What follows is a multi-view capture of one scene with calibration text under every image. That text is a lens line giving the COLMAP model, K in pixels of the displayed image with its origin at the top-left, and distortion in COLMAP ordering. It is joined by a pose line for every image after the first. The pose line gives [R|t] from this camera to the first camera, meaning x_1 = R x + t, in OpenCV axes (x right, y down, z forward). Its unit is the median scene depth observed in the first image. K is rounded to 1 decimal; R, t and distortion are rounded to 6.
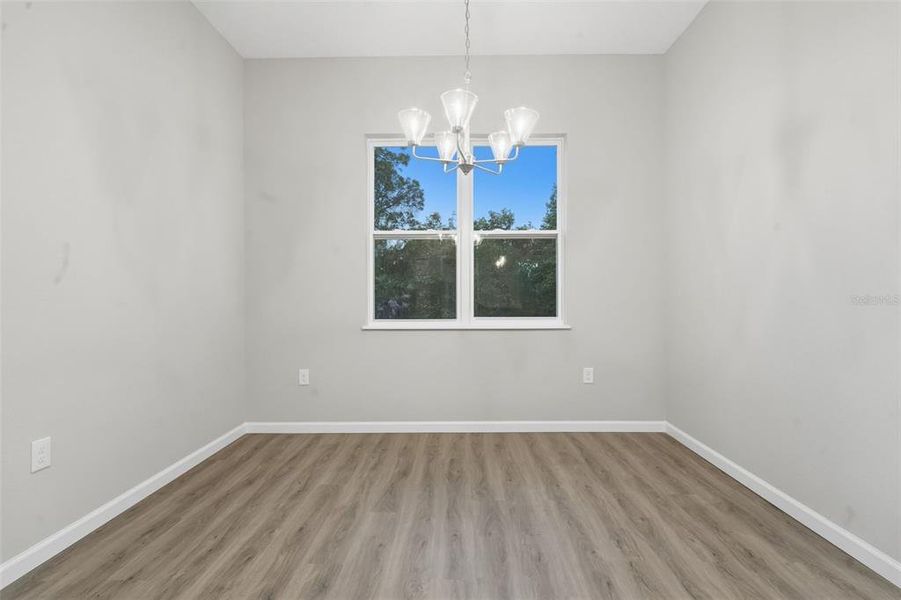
lens RADIAL K [[417.3, 0, 448.6], [0, 417.3, 296.1], [0, 0, 1]] dist [0.000910, -0.001373]
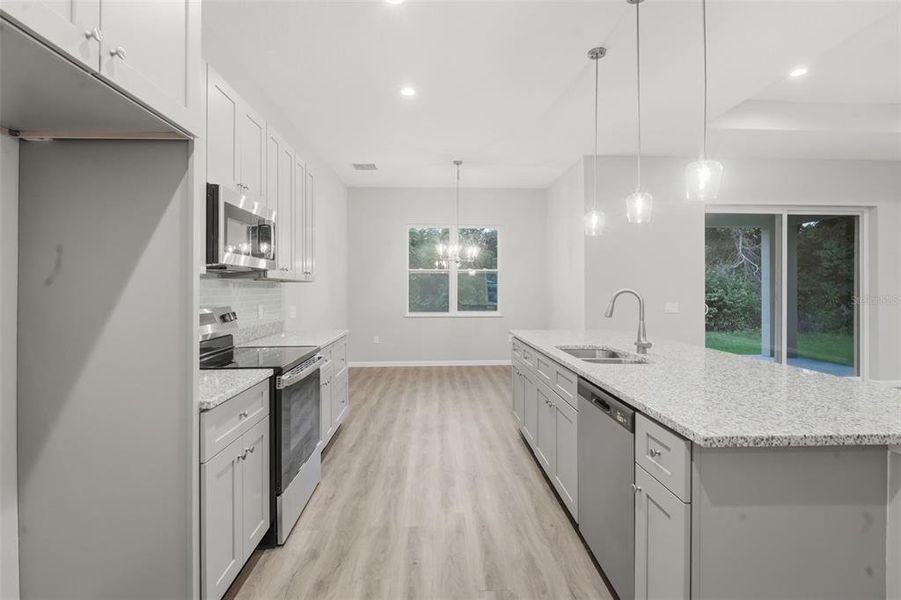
lens RADIAL K [[417.3, 0, 448.6], [0, 417.3, 296.1], [0, 0, 1]] dist [0.000910, -0.001373]
pose [[0.998476, 0.002149, 0.055139, -0.099052], [-0.003114, 0.999843, 0.017430, -0.062067], [-0.055093, -0.017575, 0.998327, -1.092722]]
